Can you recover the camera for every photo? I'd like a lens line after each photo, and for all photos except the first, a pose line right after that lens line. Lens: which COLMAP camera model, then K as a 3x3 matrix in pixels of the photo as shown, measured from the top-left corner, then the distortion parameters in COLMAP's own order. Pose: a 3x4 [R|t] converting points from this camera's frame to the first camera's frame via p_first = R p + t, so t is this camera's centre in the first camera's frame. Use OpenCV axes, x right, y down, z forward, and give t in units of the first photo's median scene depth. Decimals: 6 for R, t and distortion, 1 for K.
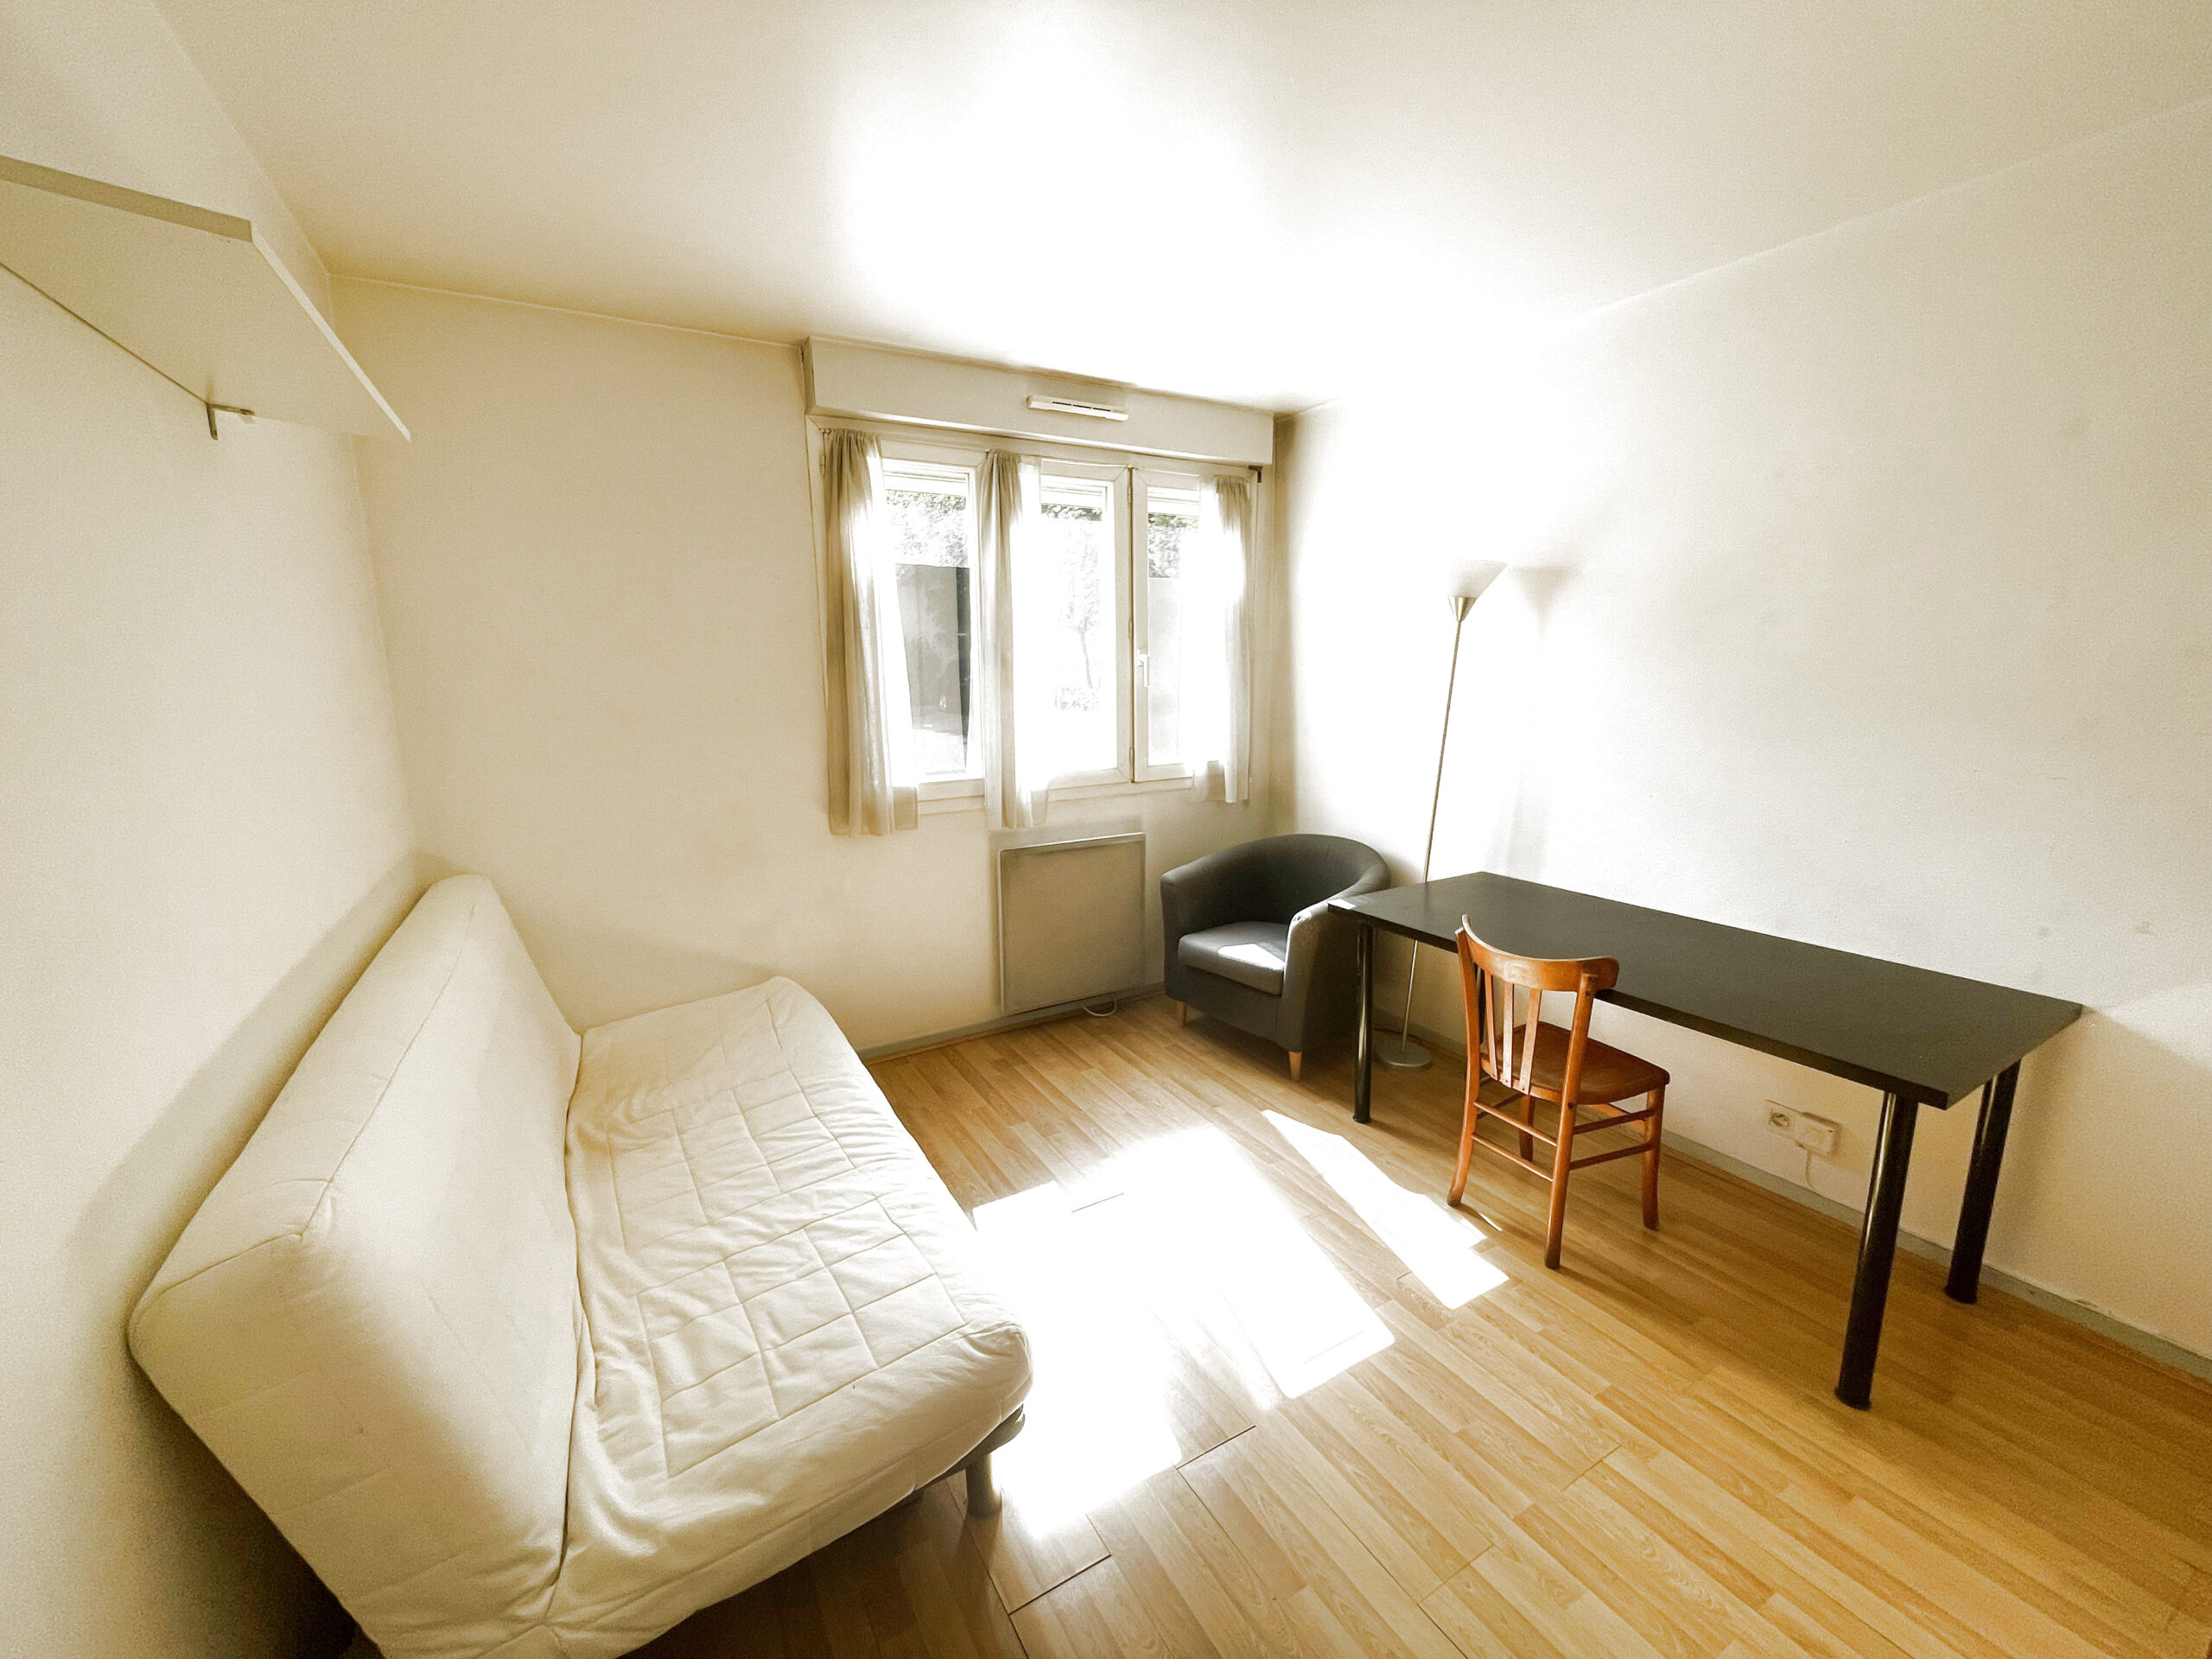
lens RADIAL K [[899.0, 0, 1106.0], [0, 899.0, 829.5], [0, 0, 1]] dist [0.000014, -0.000030]
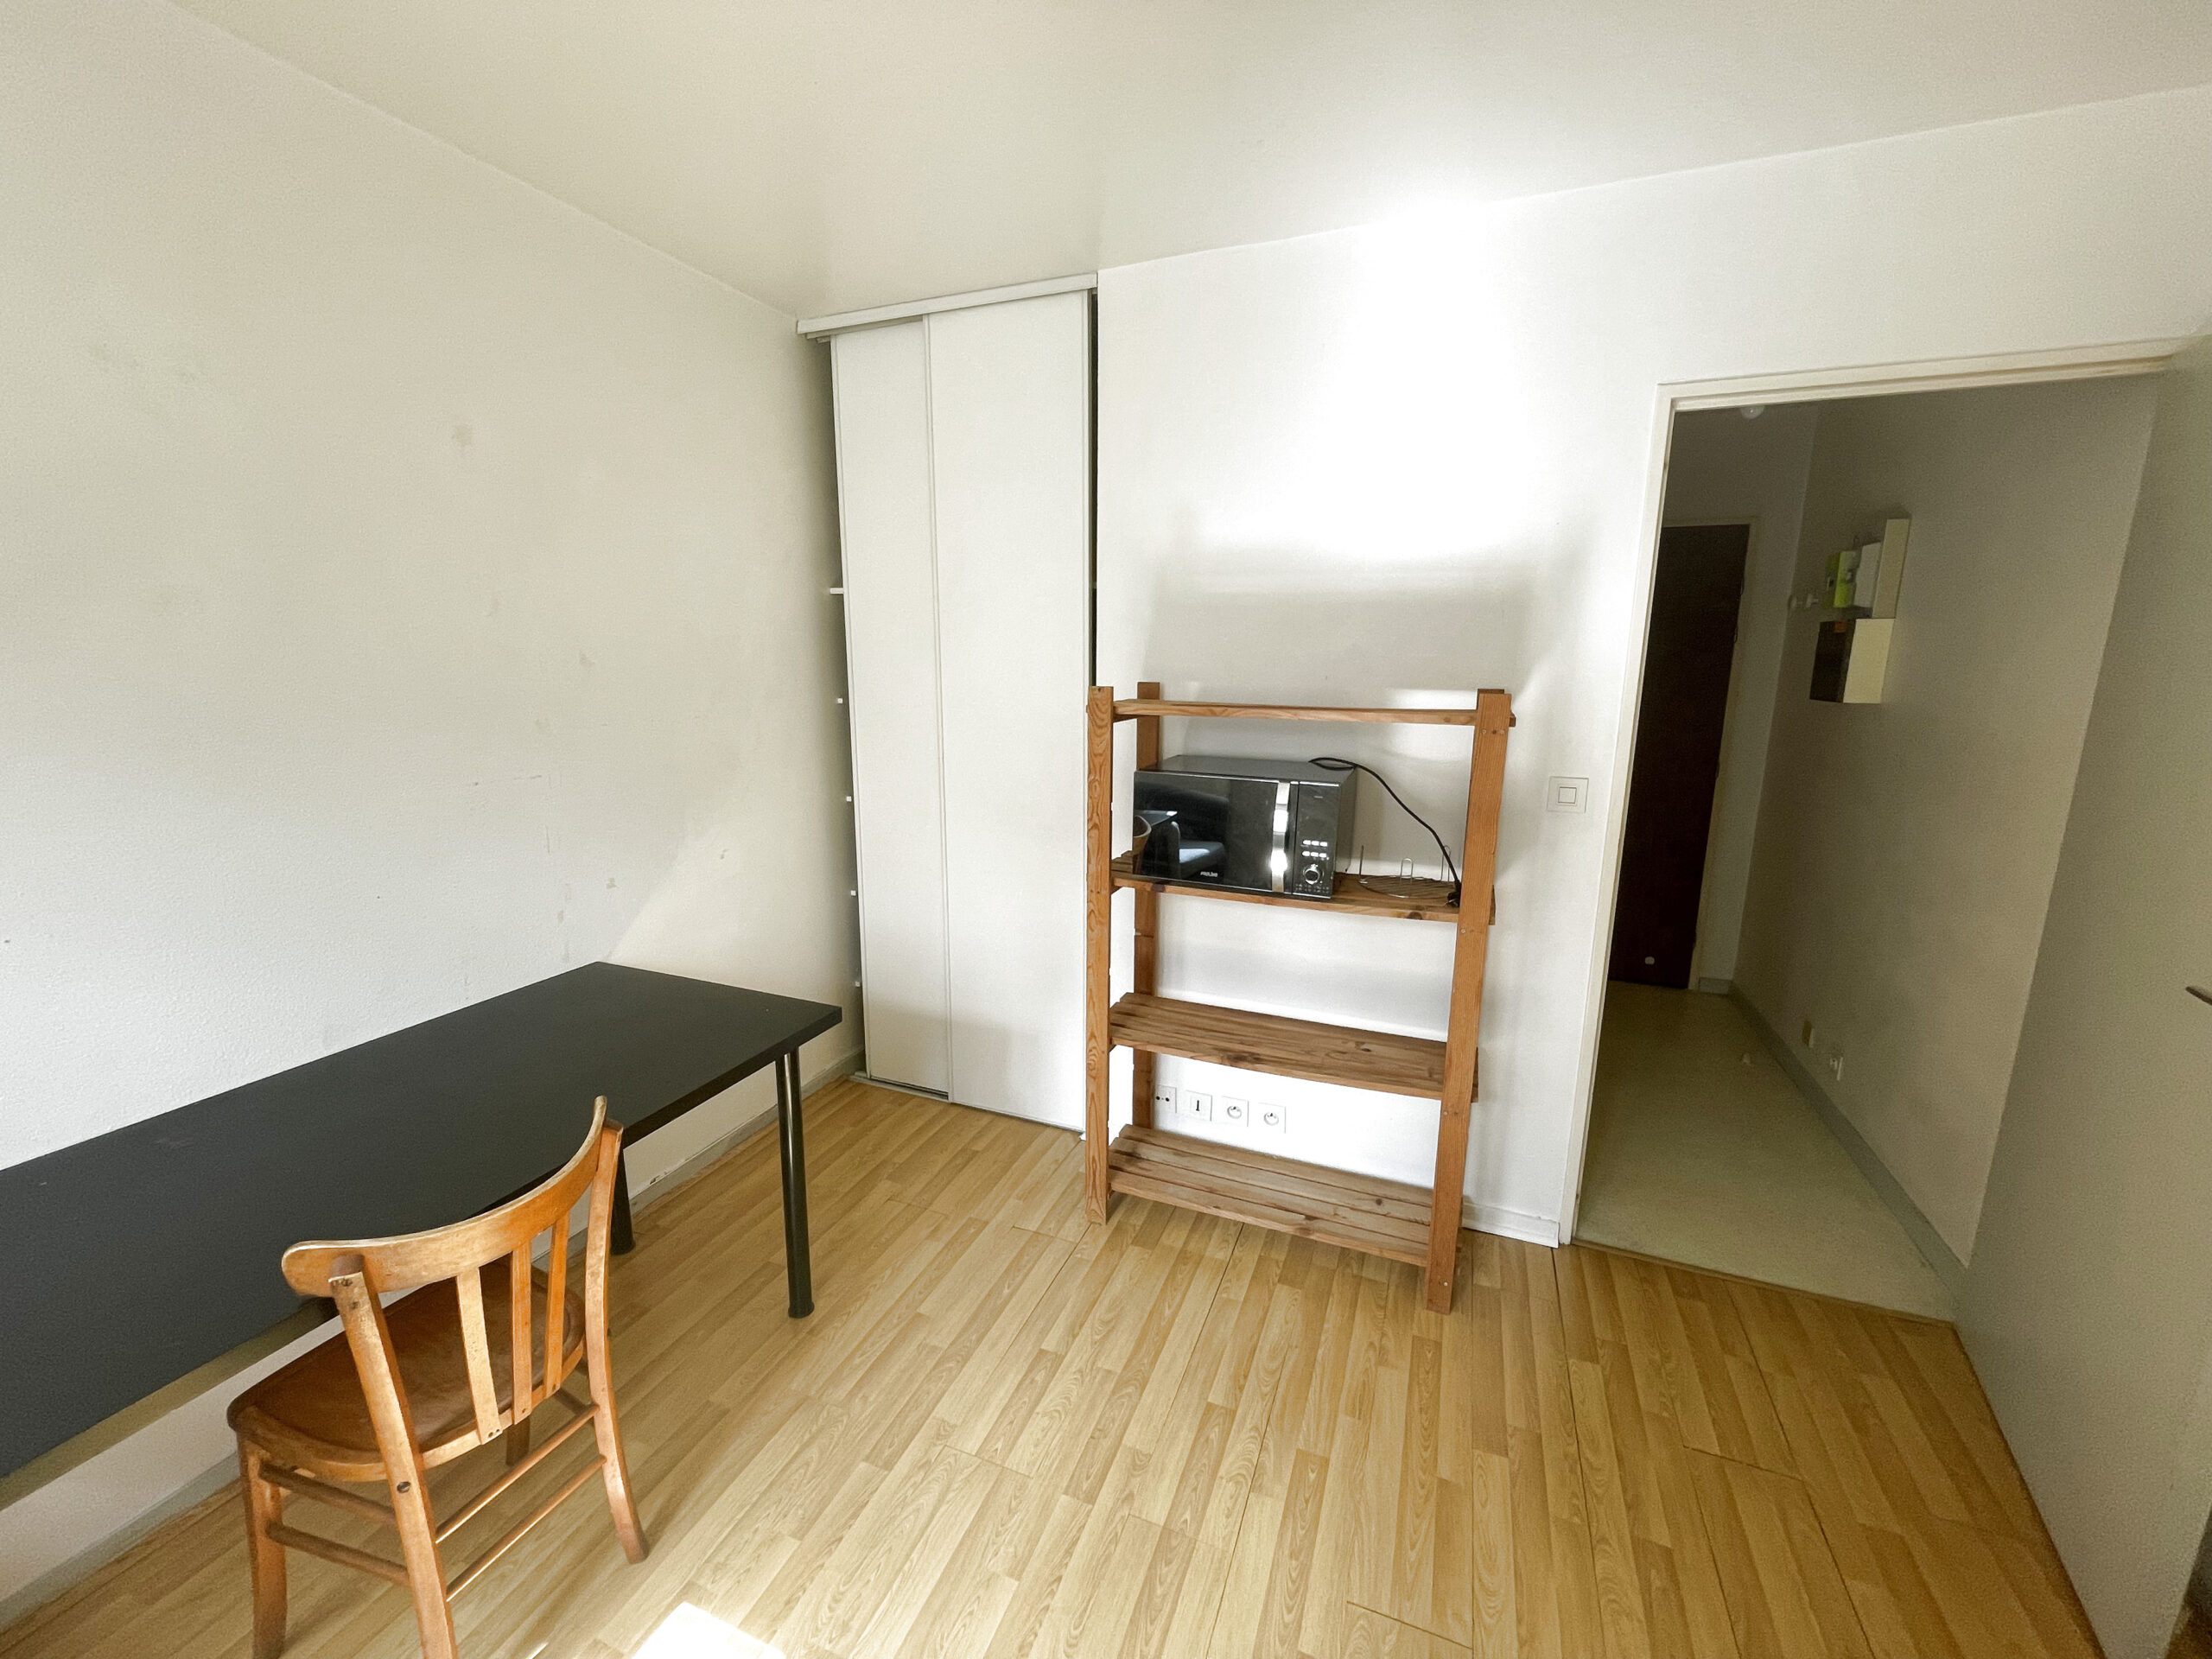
lens RADIAL K [[899.0, 0, 1106.0], [0, 899.0, 829.5], [0, 0, 1]] dist [0.000014, -0.000030]
pose [[-0.617949, -0.137579, 0.774087, -0.235986], [0.144873, 0.947786, 0.284101, -0.241529], [-0.772755, 0.287704, -0.565752, 1.318486]]
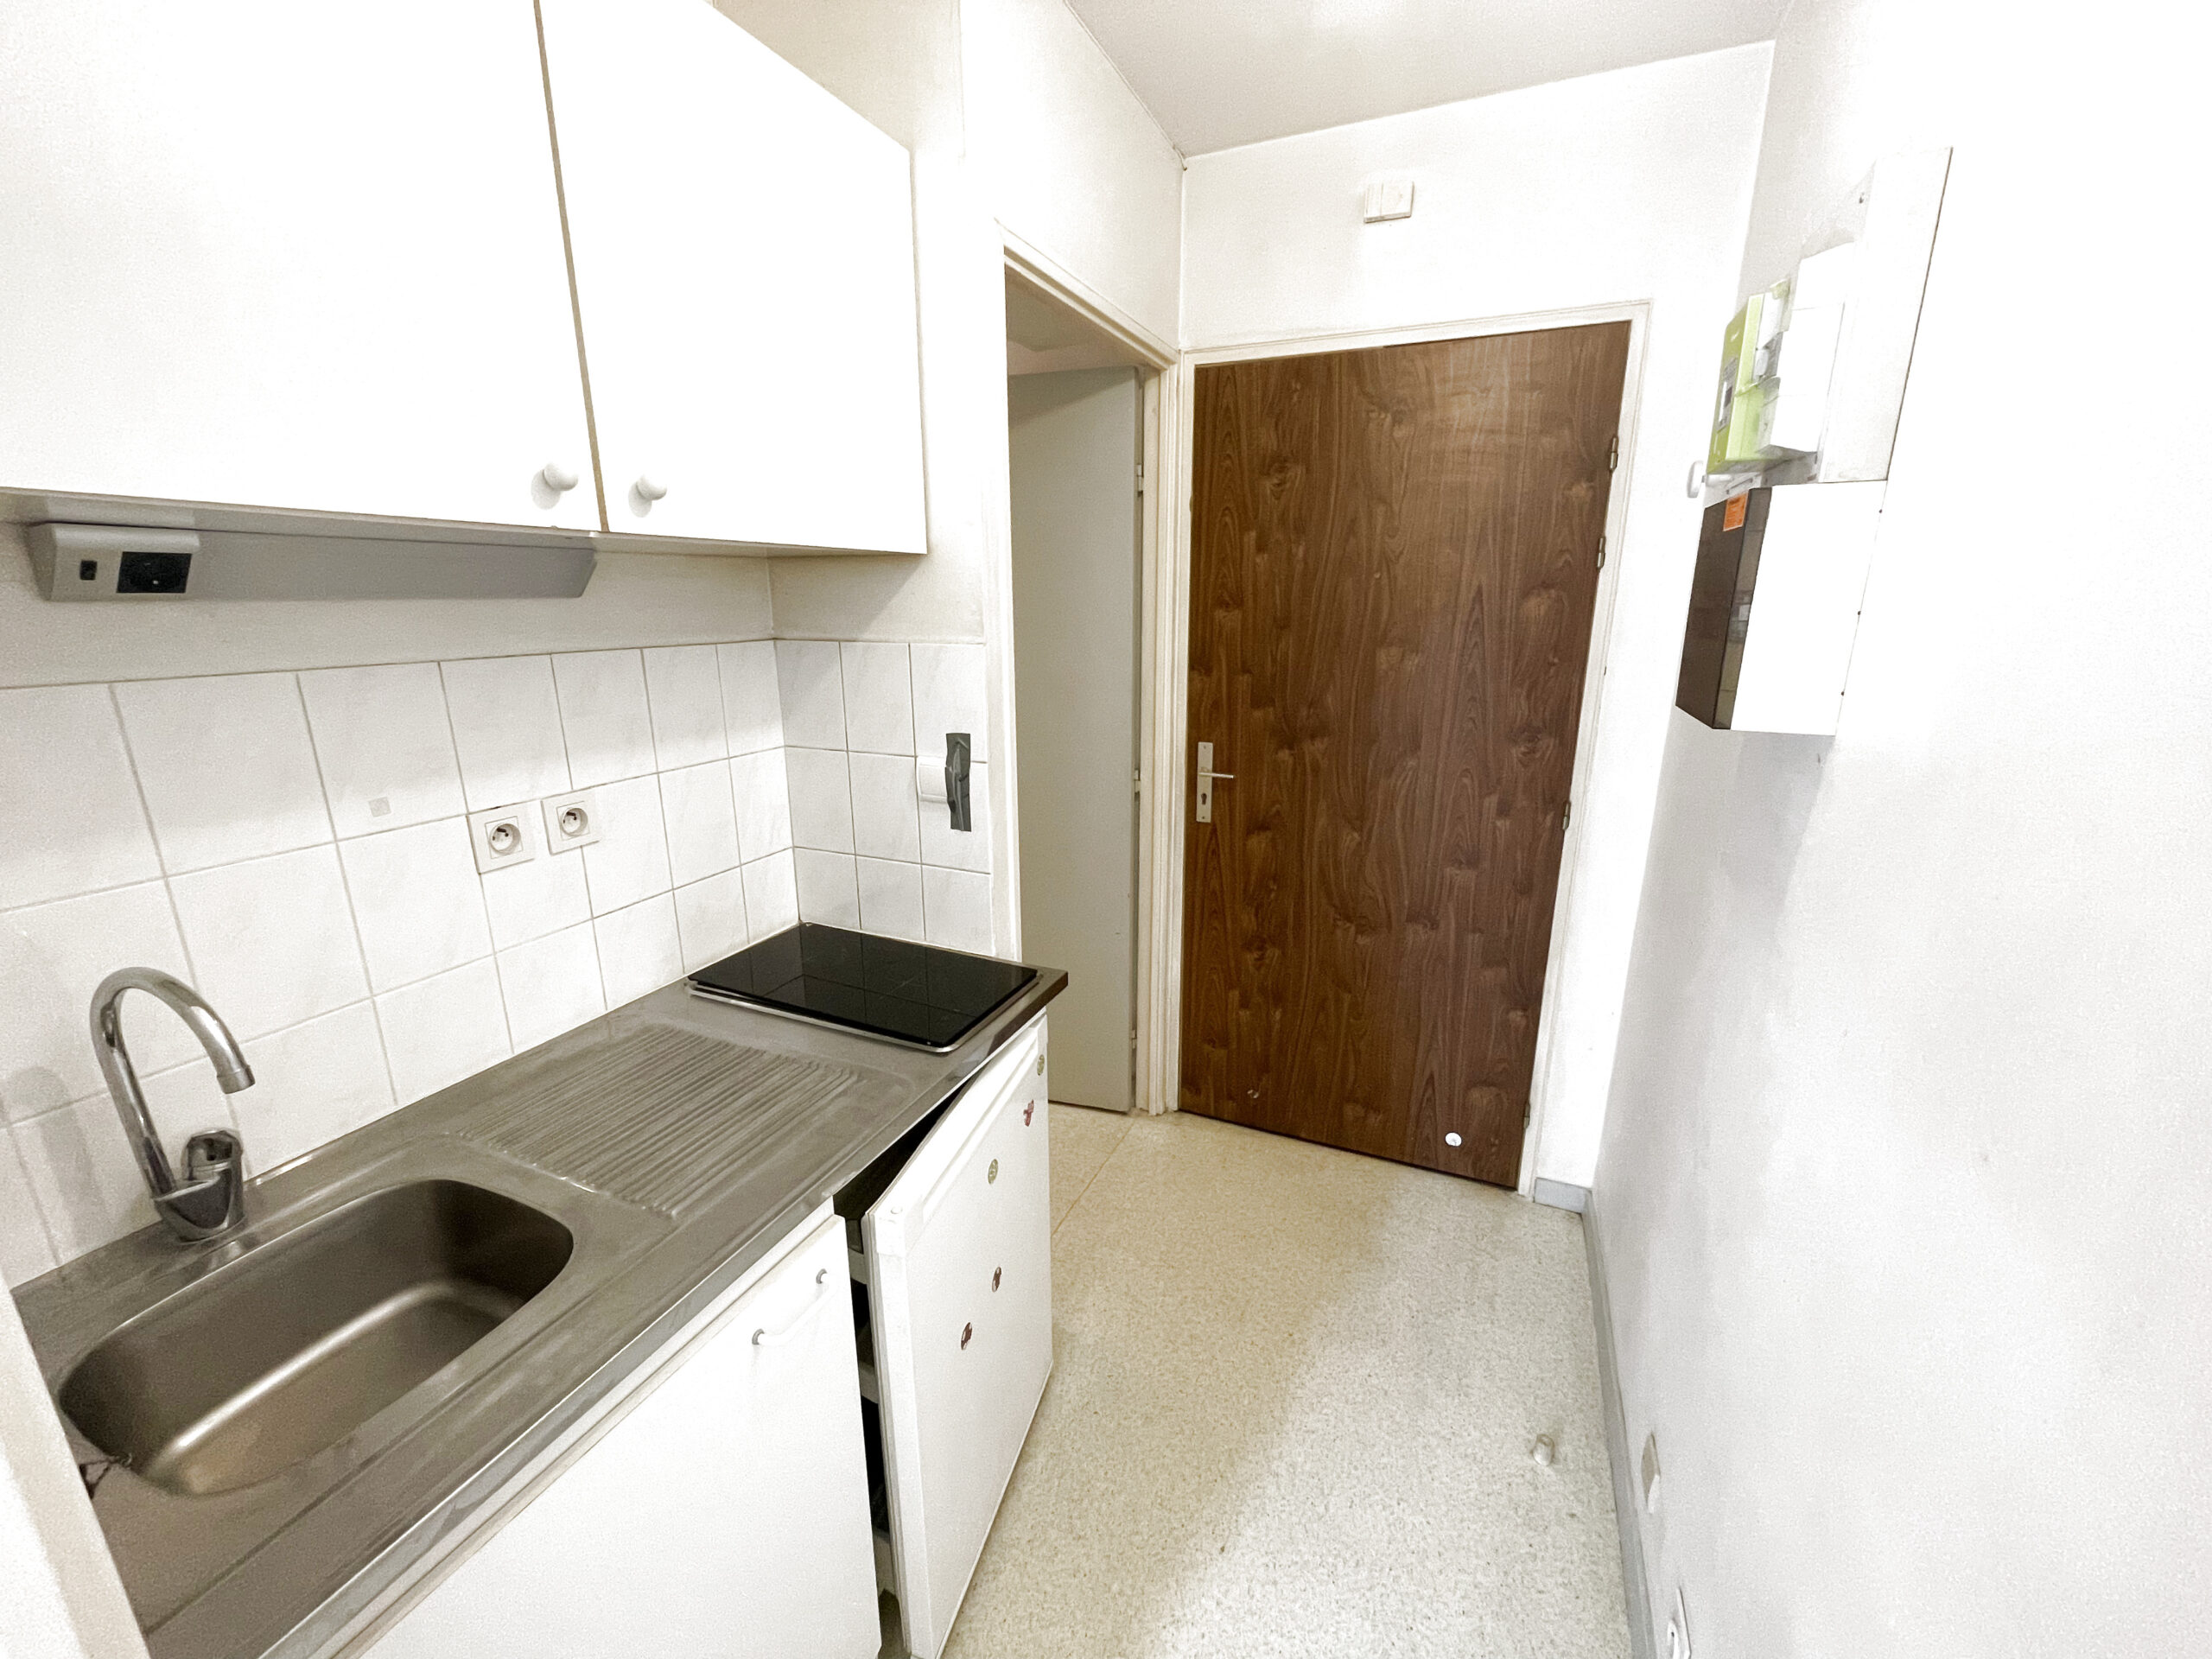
lens RADIAL K [[909.8, 0, 1115.1], [0, 909.8, 837.9], [0, 0, 1]] dist [-0.000092, -0.000004]
pose [[-0.600429, -0.193772, 0.775846, -0.155381], [0.149852, 0.925748, 0.347181, -0.159201], [-0.785512, 0.324719, -0.526809, 0.844143]]
